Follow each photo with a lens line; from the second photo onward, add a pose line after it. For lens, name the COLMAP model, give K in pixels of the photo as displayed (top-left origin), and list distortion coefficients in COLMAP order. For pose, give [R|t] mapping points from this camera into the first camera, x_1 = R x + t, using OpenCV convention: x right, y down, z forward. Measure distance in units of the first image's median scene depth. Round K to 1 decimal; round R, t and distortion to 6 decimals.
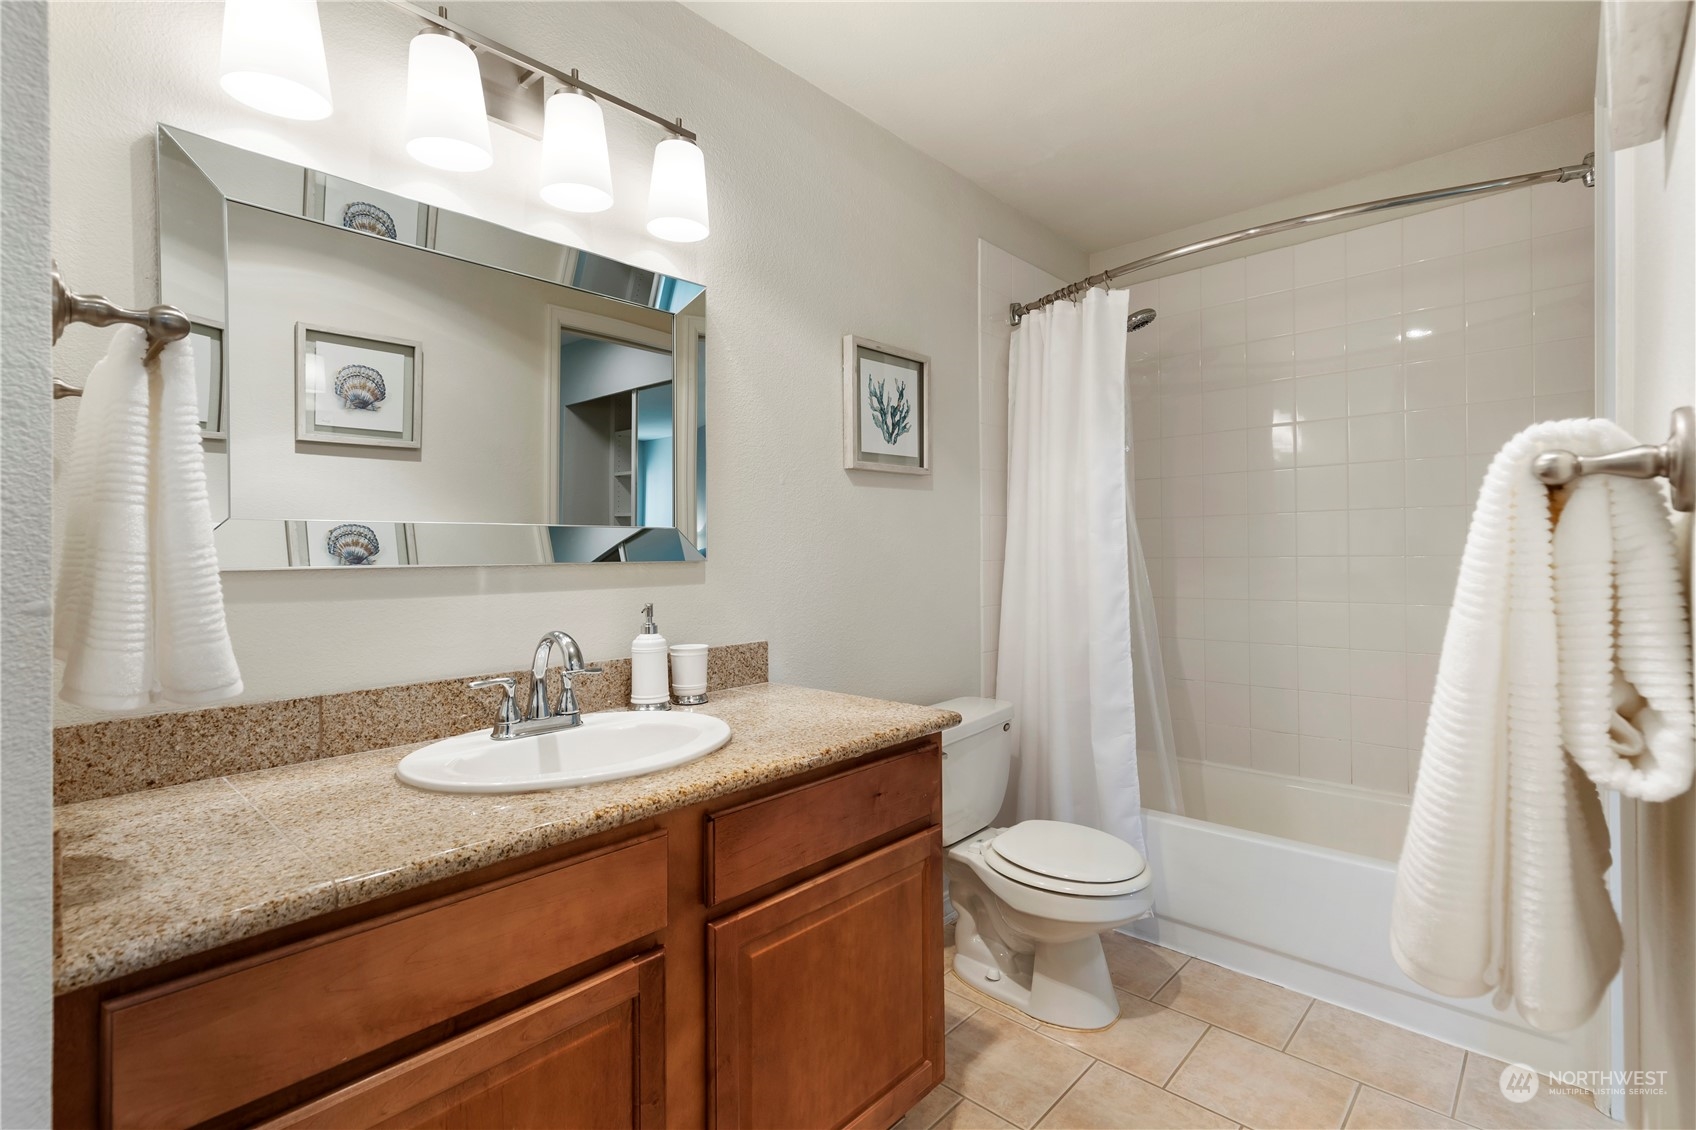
lens RADIAL K [[779.7, 0, 853.0], [0, 779.7, 552.7], [0, 0, 1]] dist [0.010580, -0.000662]
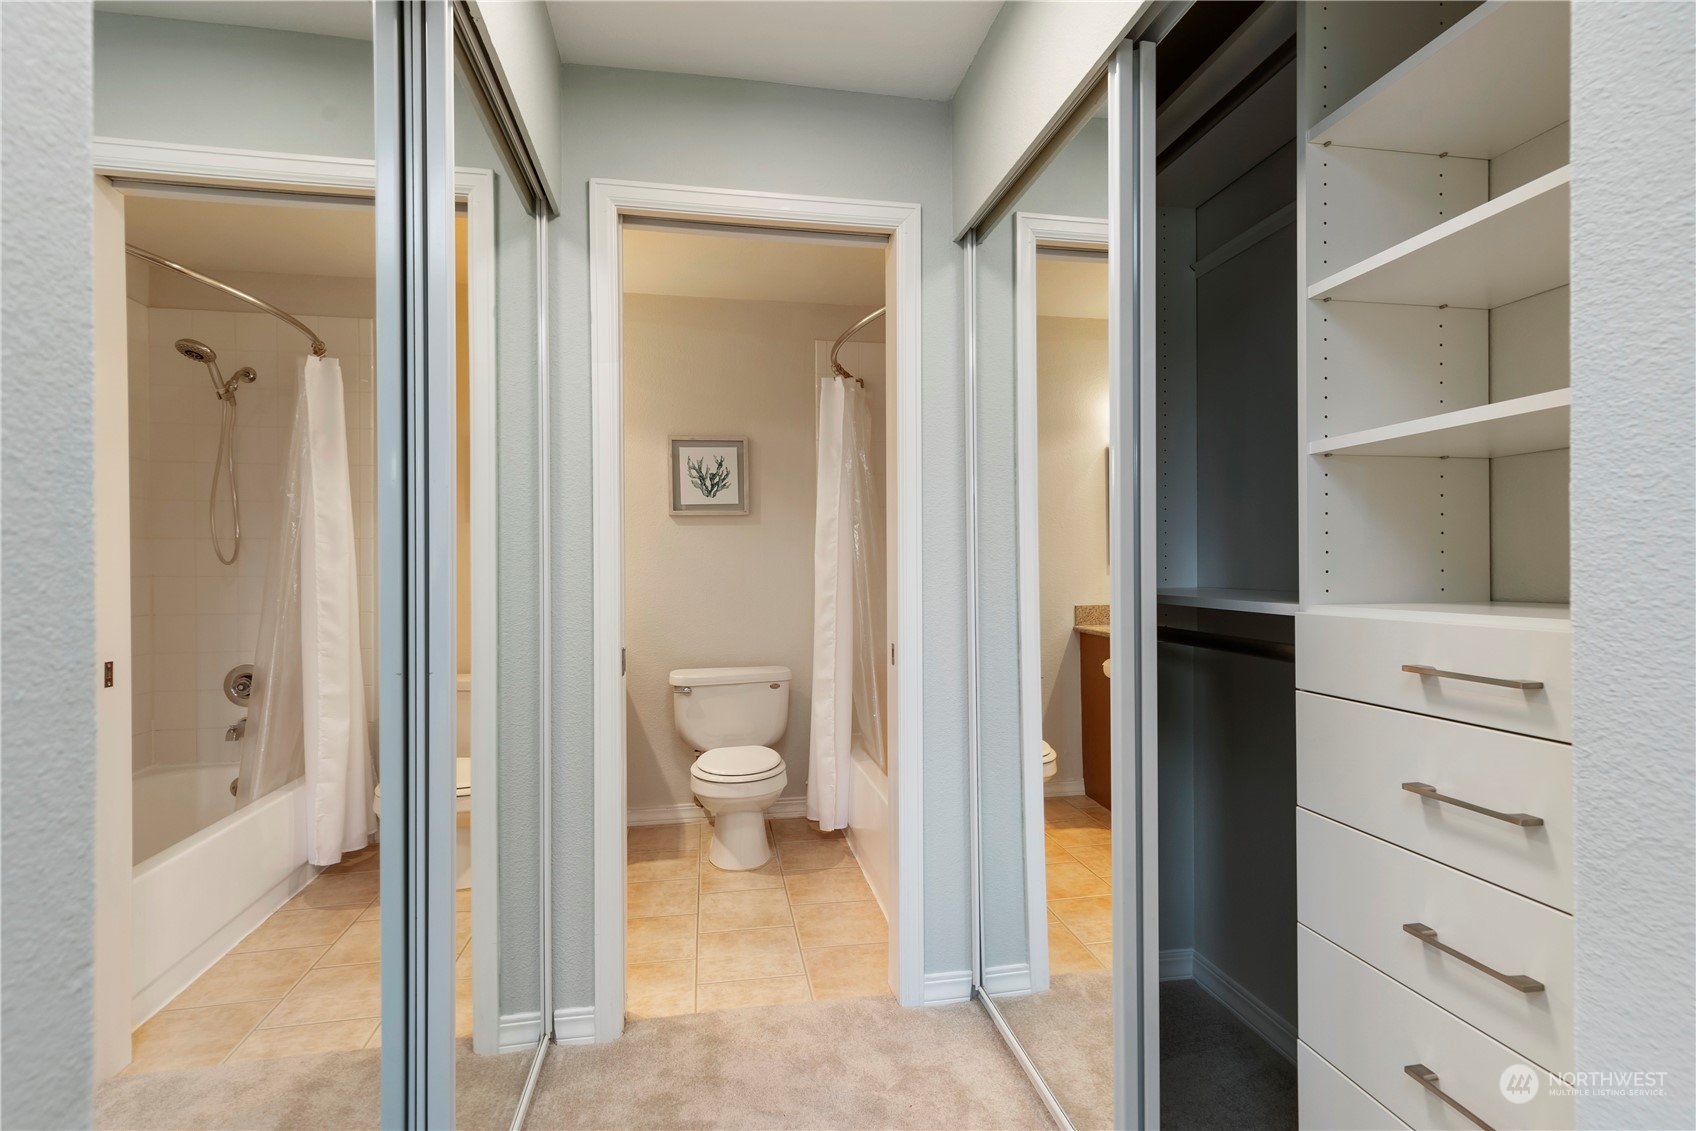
lens RADIAL K [[779.7, 0, 843.5], [0, 779.7, 565.7], [0, 0, 1]] dist [0.010580, -0.000662]
pose [[0.790655, -0.002435, -0.612257, 1.232314], [0.000750, 0.999995, -0.003009, 0.003148], [0.612261, 0.001919, 0.790653, -0.078607]]
